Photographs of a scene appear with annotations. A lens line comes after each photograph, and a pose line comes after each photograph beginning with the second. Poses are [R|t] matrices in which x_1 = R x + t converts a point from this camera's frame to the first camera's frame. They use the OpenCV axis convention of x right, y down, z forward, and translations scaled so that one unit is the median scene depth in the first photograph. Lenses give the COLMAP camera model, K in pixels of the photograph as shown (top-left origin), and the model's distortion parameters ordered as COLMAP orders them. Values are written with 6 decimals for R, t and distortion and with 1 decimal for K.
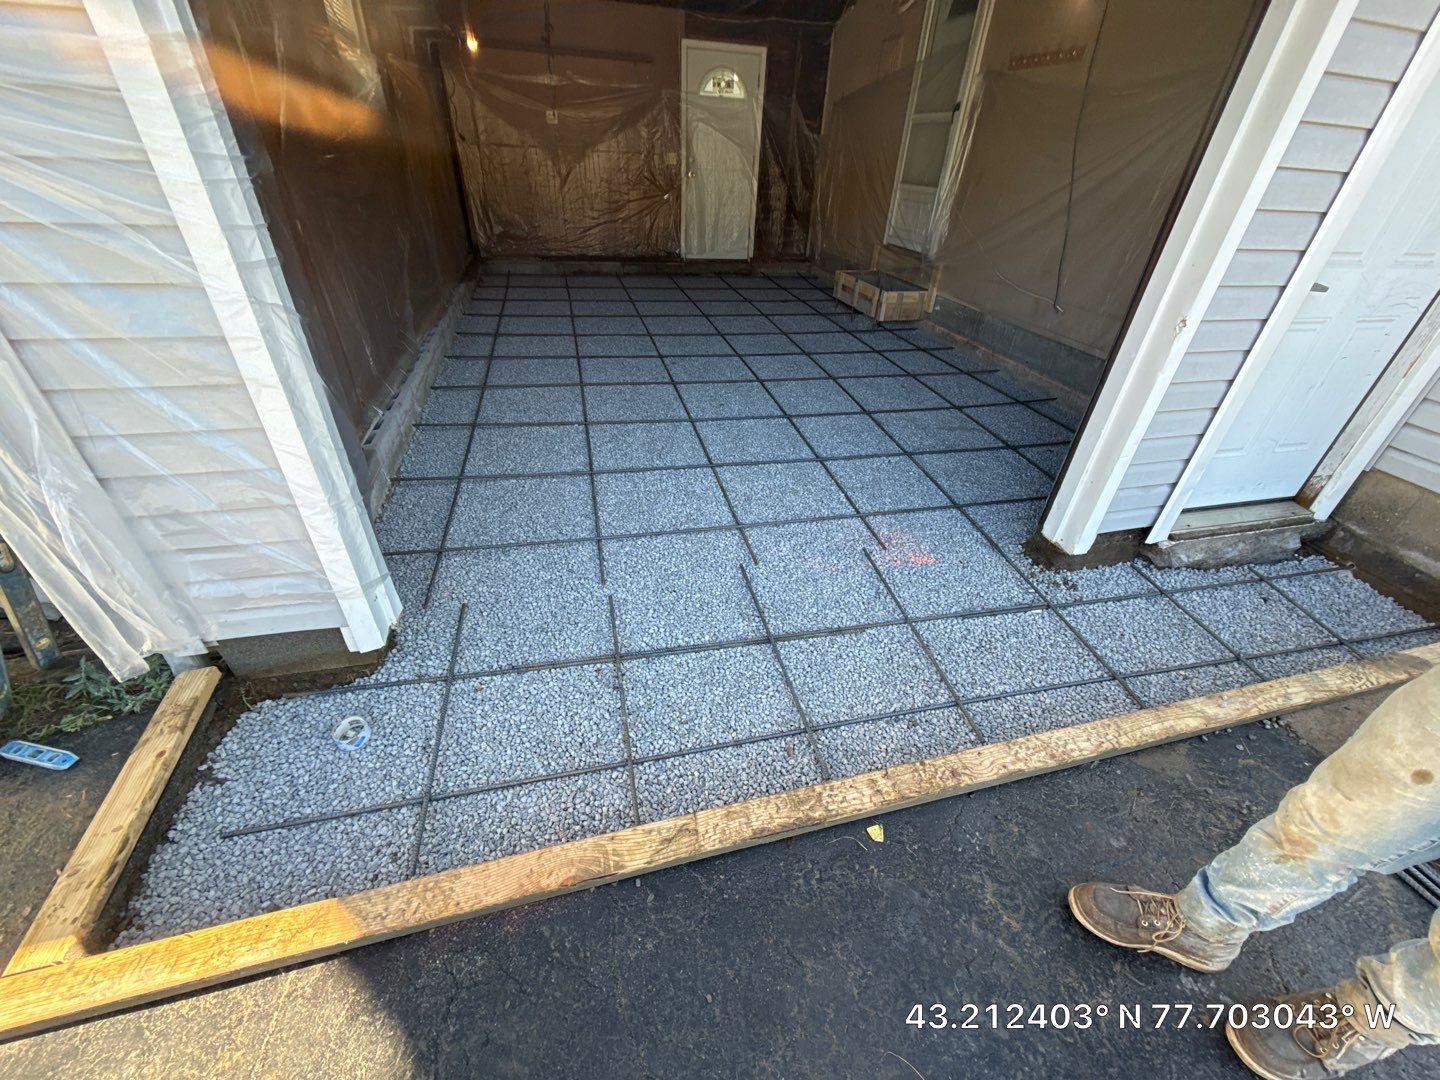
lens RADIAL K [[571.2, 0, 720.0], [0, 571.2, 540.0], [0, 0, 1]] dist [0.001894, 0.000198]
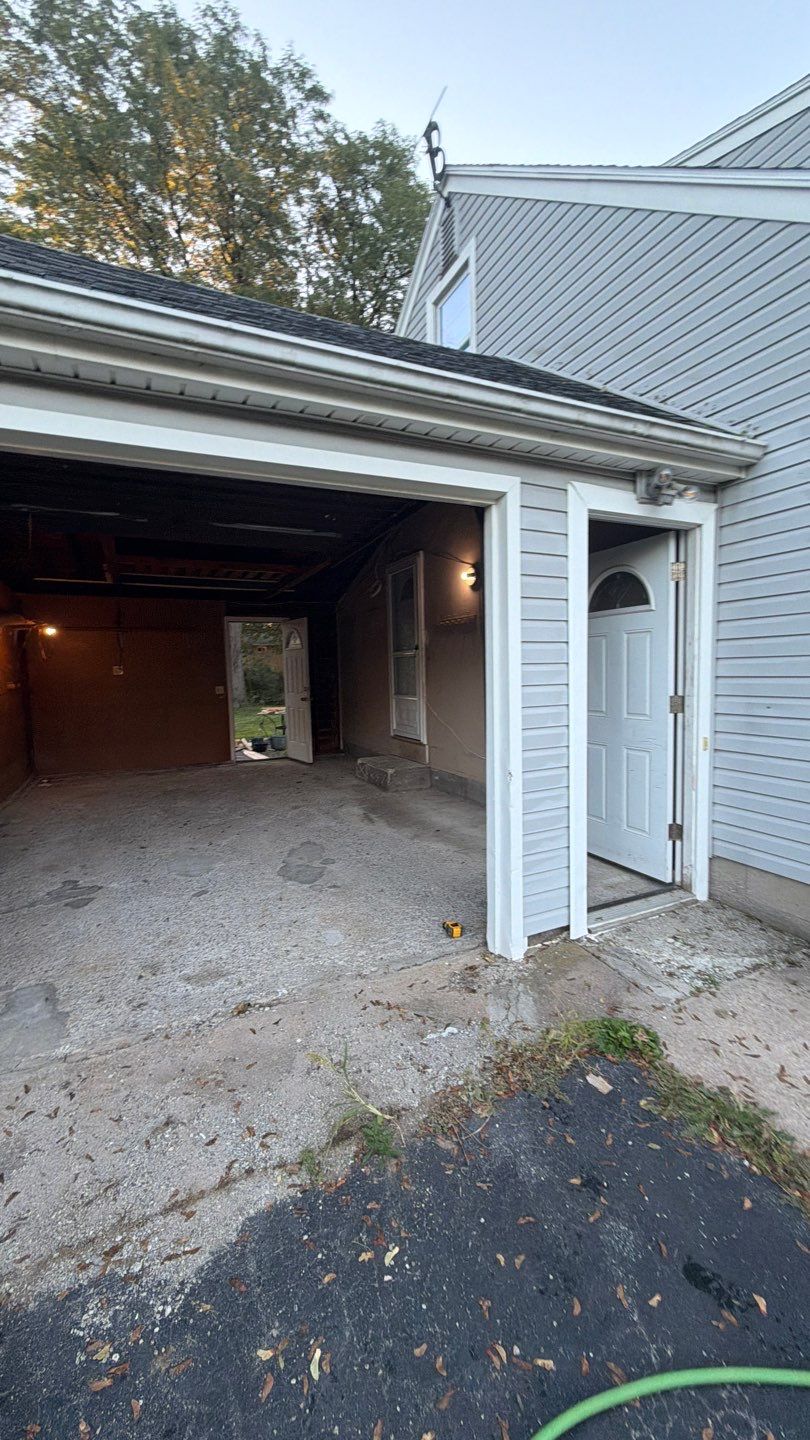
lens RADIAL K [[567.3, 0, 404.8], [0, 567.3, 713.7], [0, 0, 1]] dist [-0.002710, -0.000072]
pose [[0.977794, -0.084008, 0.191991, 0.186744], [0.168482, 0.859939, -0.481786, 0.104550], [-0.124627, 0.503435, 0.854998, -0.212133]]
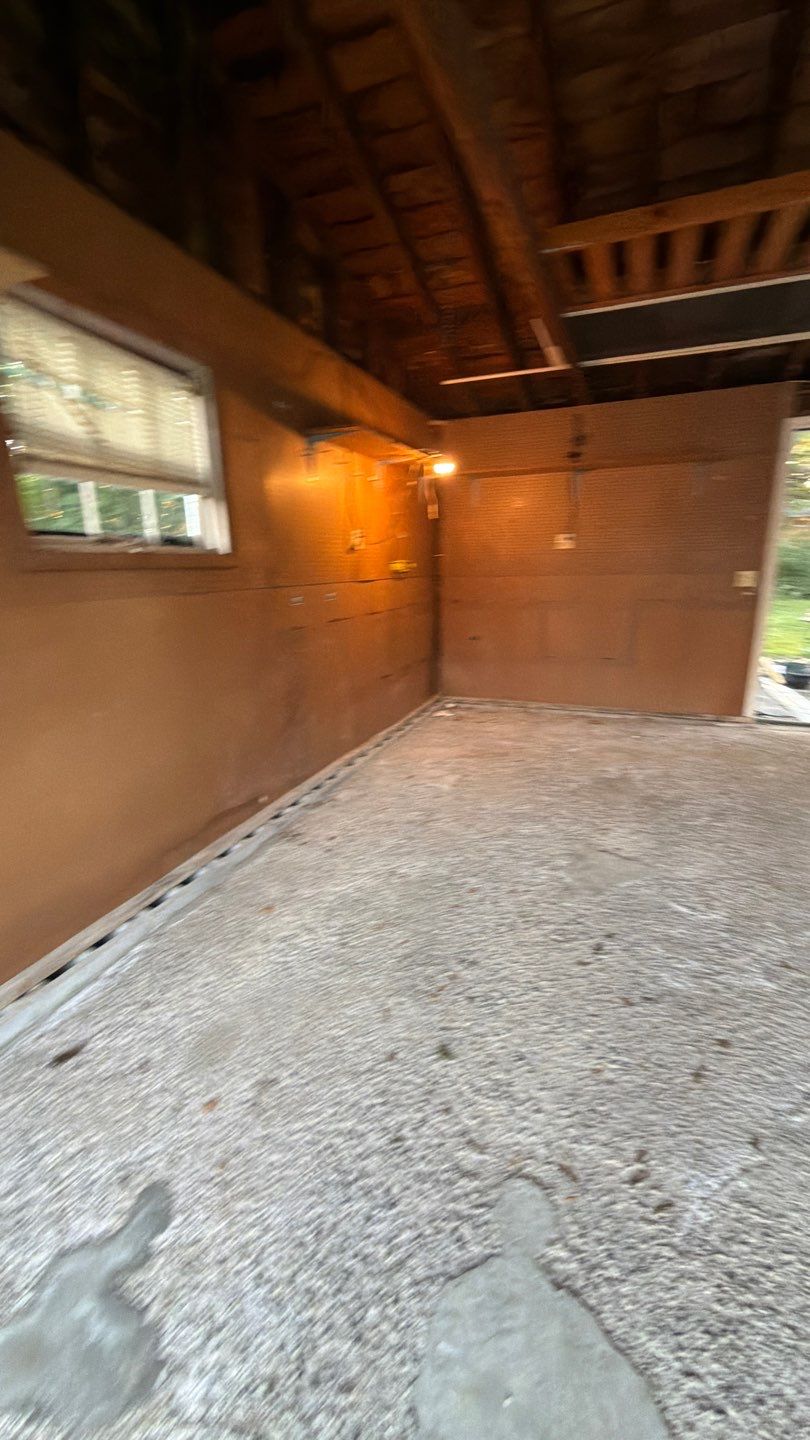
lens RADIAL K [[567.3, 0, 404.8], [0, 567.3, 713.7], [0, 0, 1]] dist [-0.002710, -0.000072]
pose [[0.805640, 0.084968, -0.586281, -0.019428], [-0.281065, 0.926006, -0.252022, -0.713008], [0.521486, 0.367821, 0.769909, 1.009498]]
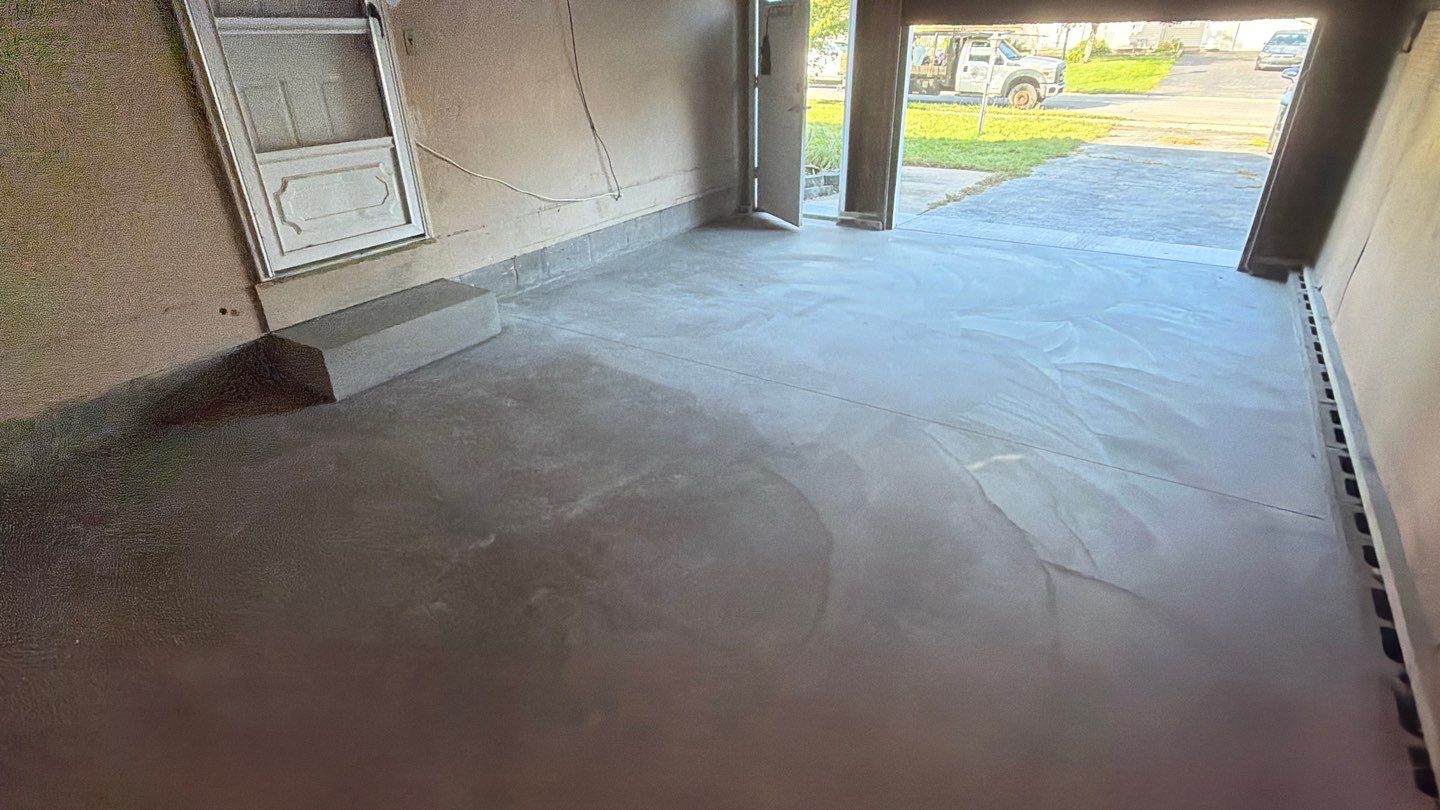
lens RADIAL K [[722.7, 0, 720.0], [0, 722.7, 405.0], [0, 0, 1]] dist [-0.002597, -0.000106]
pose [[-0.681207, -0.369600, 0.631944, -0.812639], [0.399917, 0.535162, 0.744089, -1.732302], [-0.613208, 0.759603, -0.216747, 2.279795]]
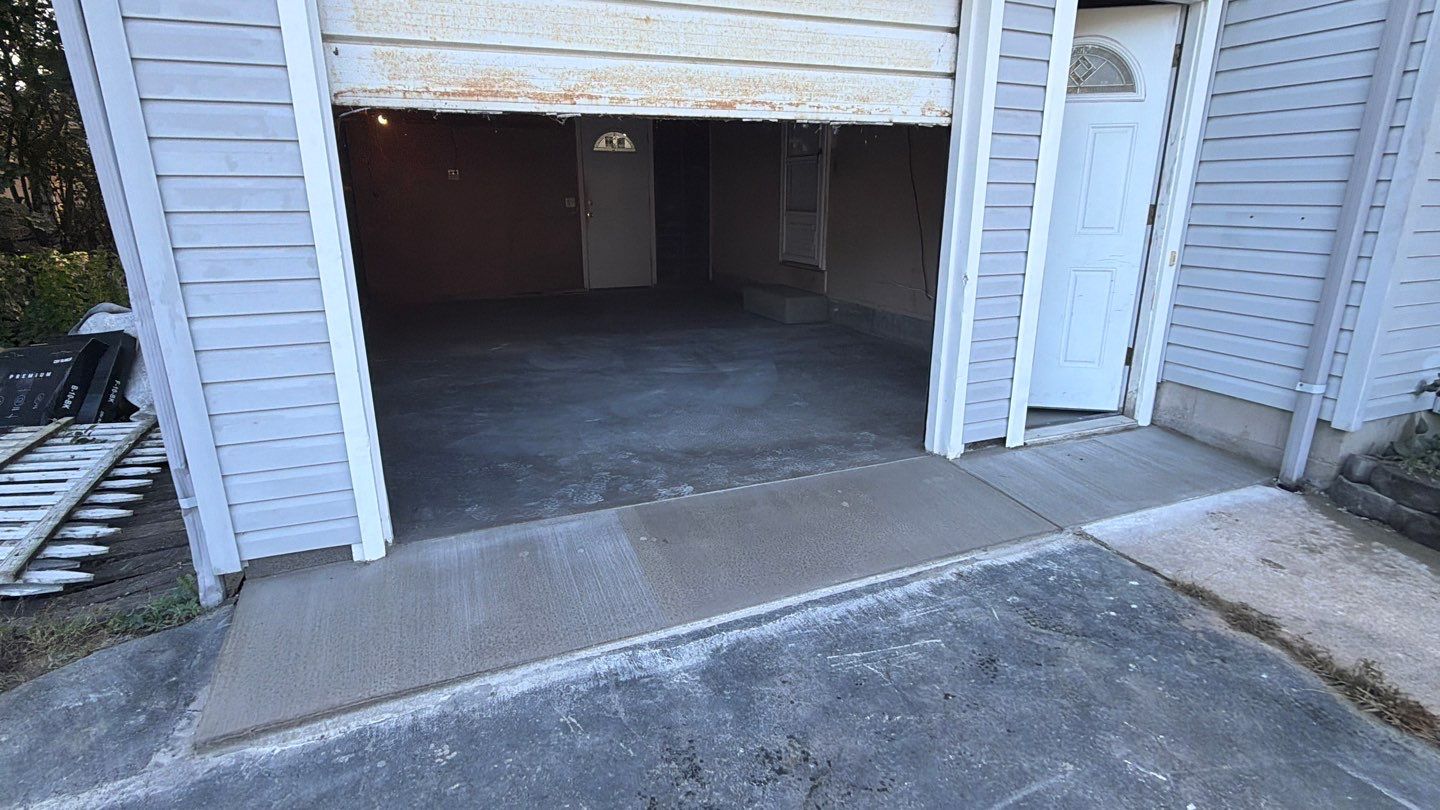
lens RADIAL K [[722.7, 0, 720.0], [0, 722.7, 405.0], [0, 0, 1]] dist [-0.002597, -0.000106]
pose [[0.987427, -0.088145, 0.131216, -0.050755], [0.124208, 0.946085, -0.299159, 0.273050], [-0.097772, 0.311695, 0.945138, -0.390650]]
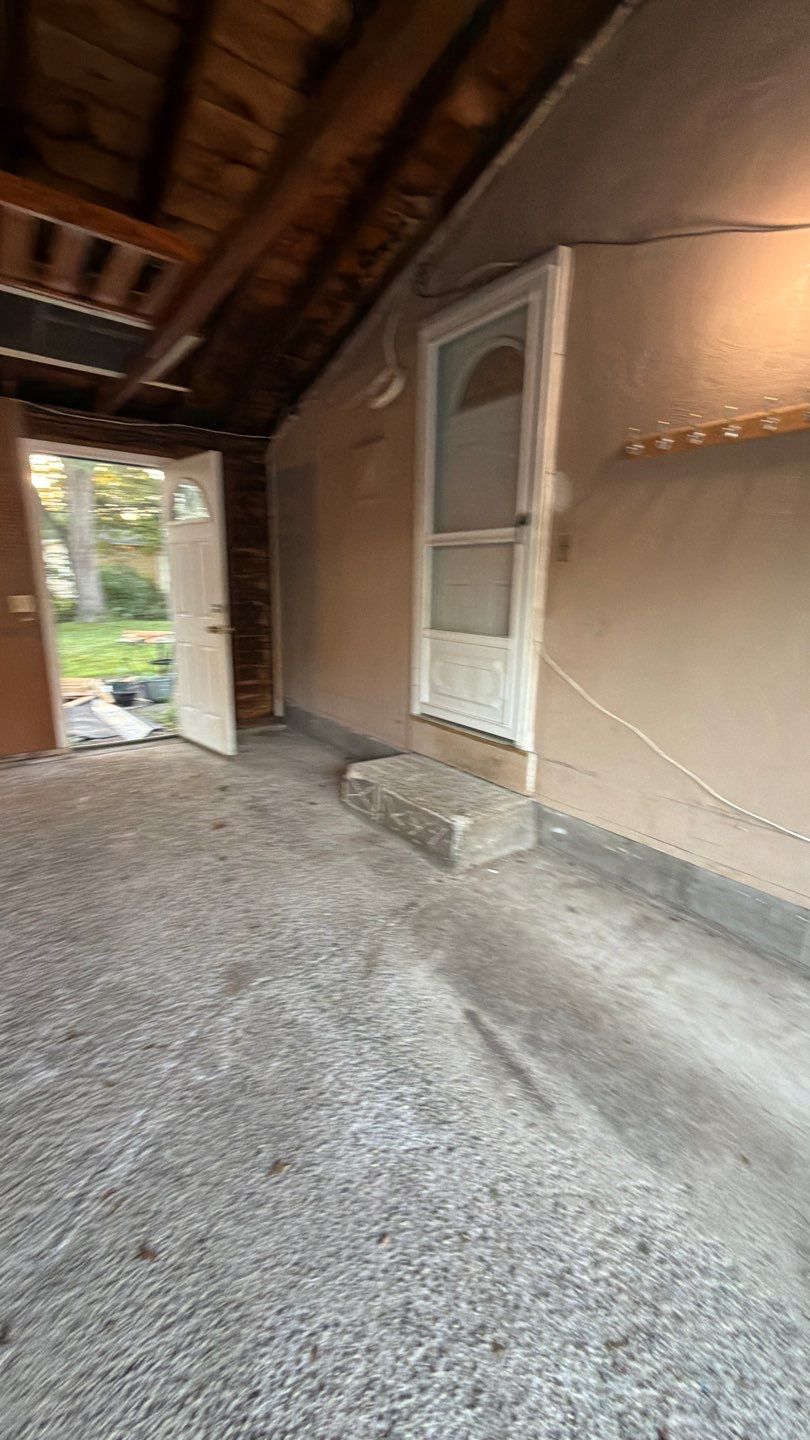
lens RADIAL K [[567.3, 0, 404.8], [0, 567.3, 713.7], [0, 0, 1]] dist [-0.002710, -0.000072]
pose [[0.921100, -0.114814, 0.372012, 0.126019], [0.239343, 0.920628, -0.308479, -0.781331], [-0.307067, 0.373179, 0.875470, 1.110534]]
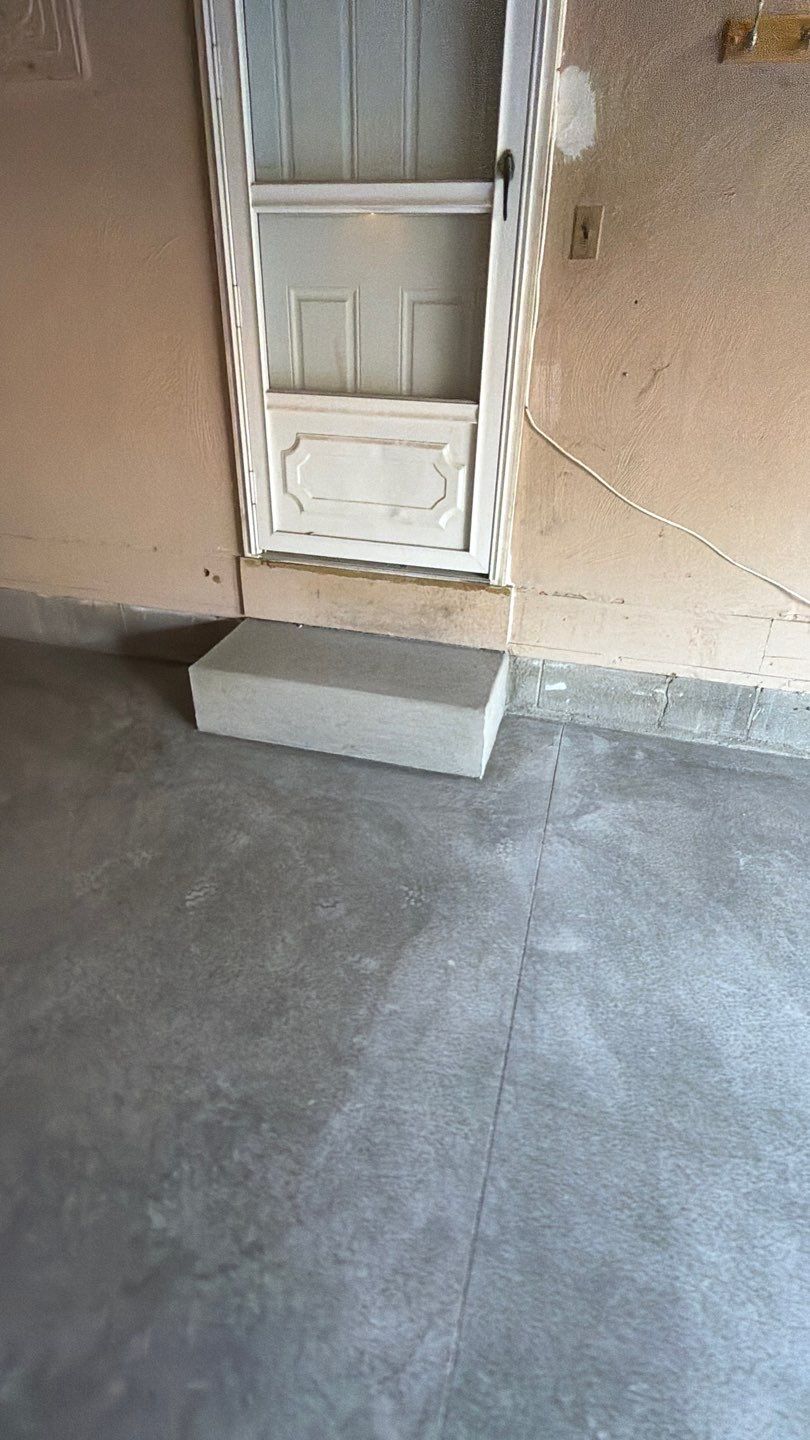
lens RADIAL K [[722.7, 0, 405.0], [0, 722.7, 720.0], [0, 0, 1]] dist [-0.002597, -0.000106]
pose [[0.493025, -0.476107, 0.728182, -0.078977], [0.496323, 0.841336, 0.214048, -1.121335], [-0.714556, 0.255883, 0.651102, 1.569448]]
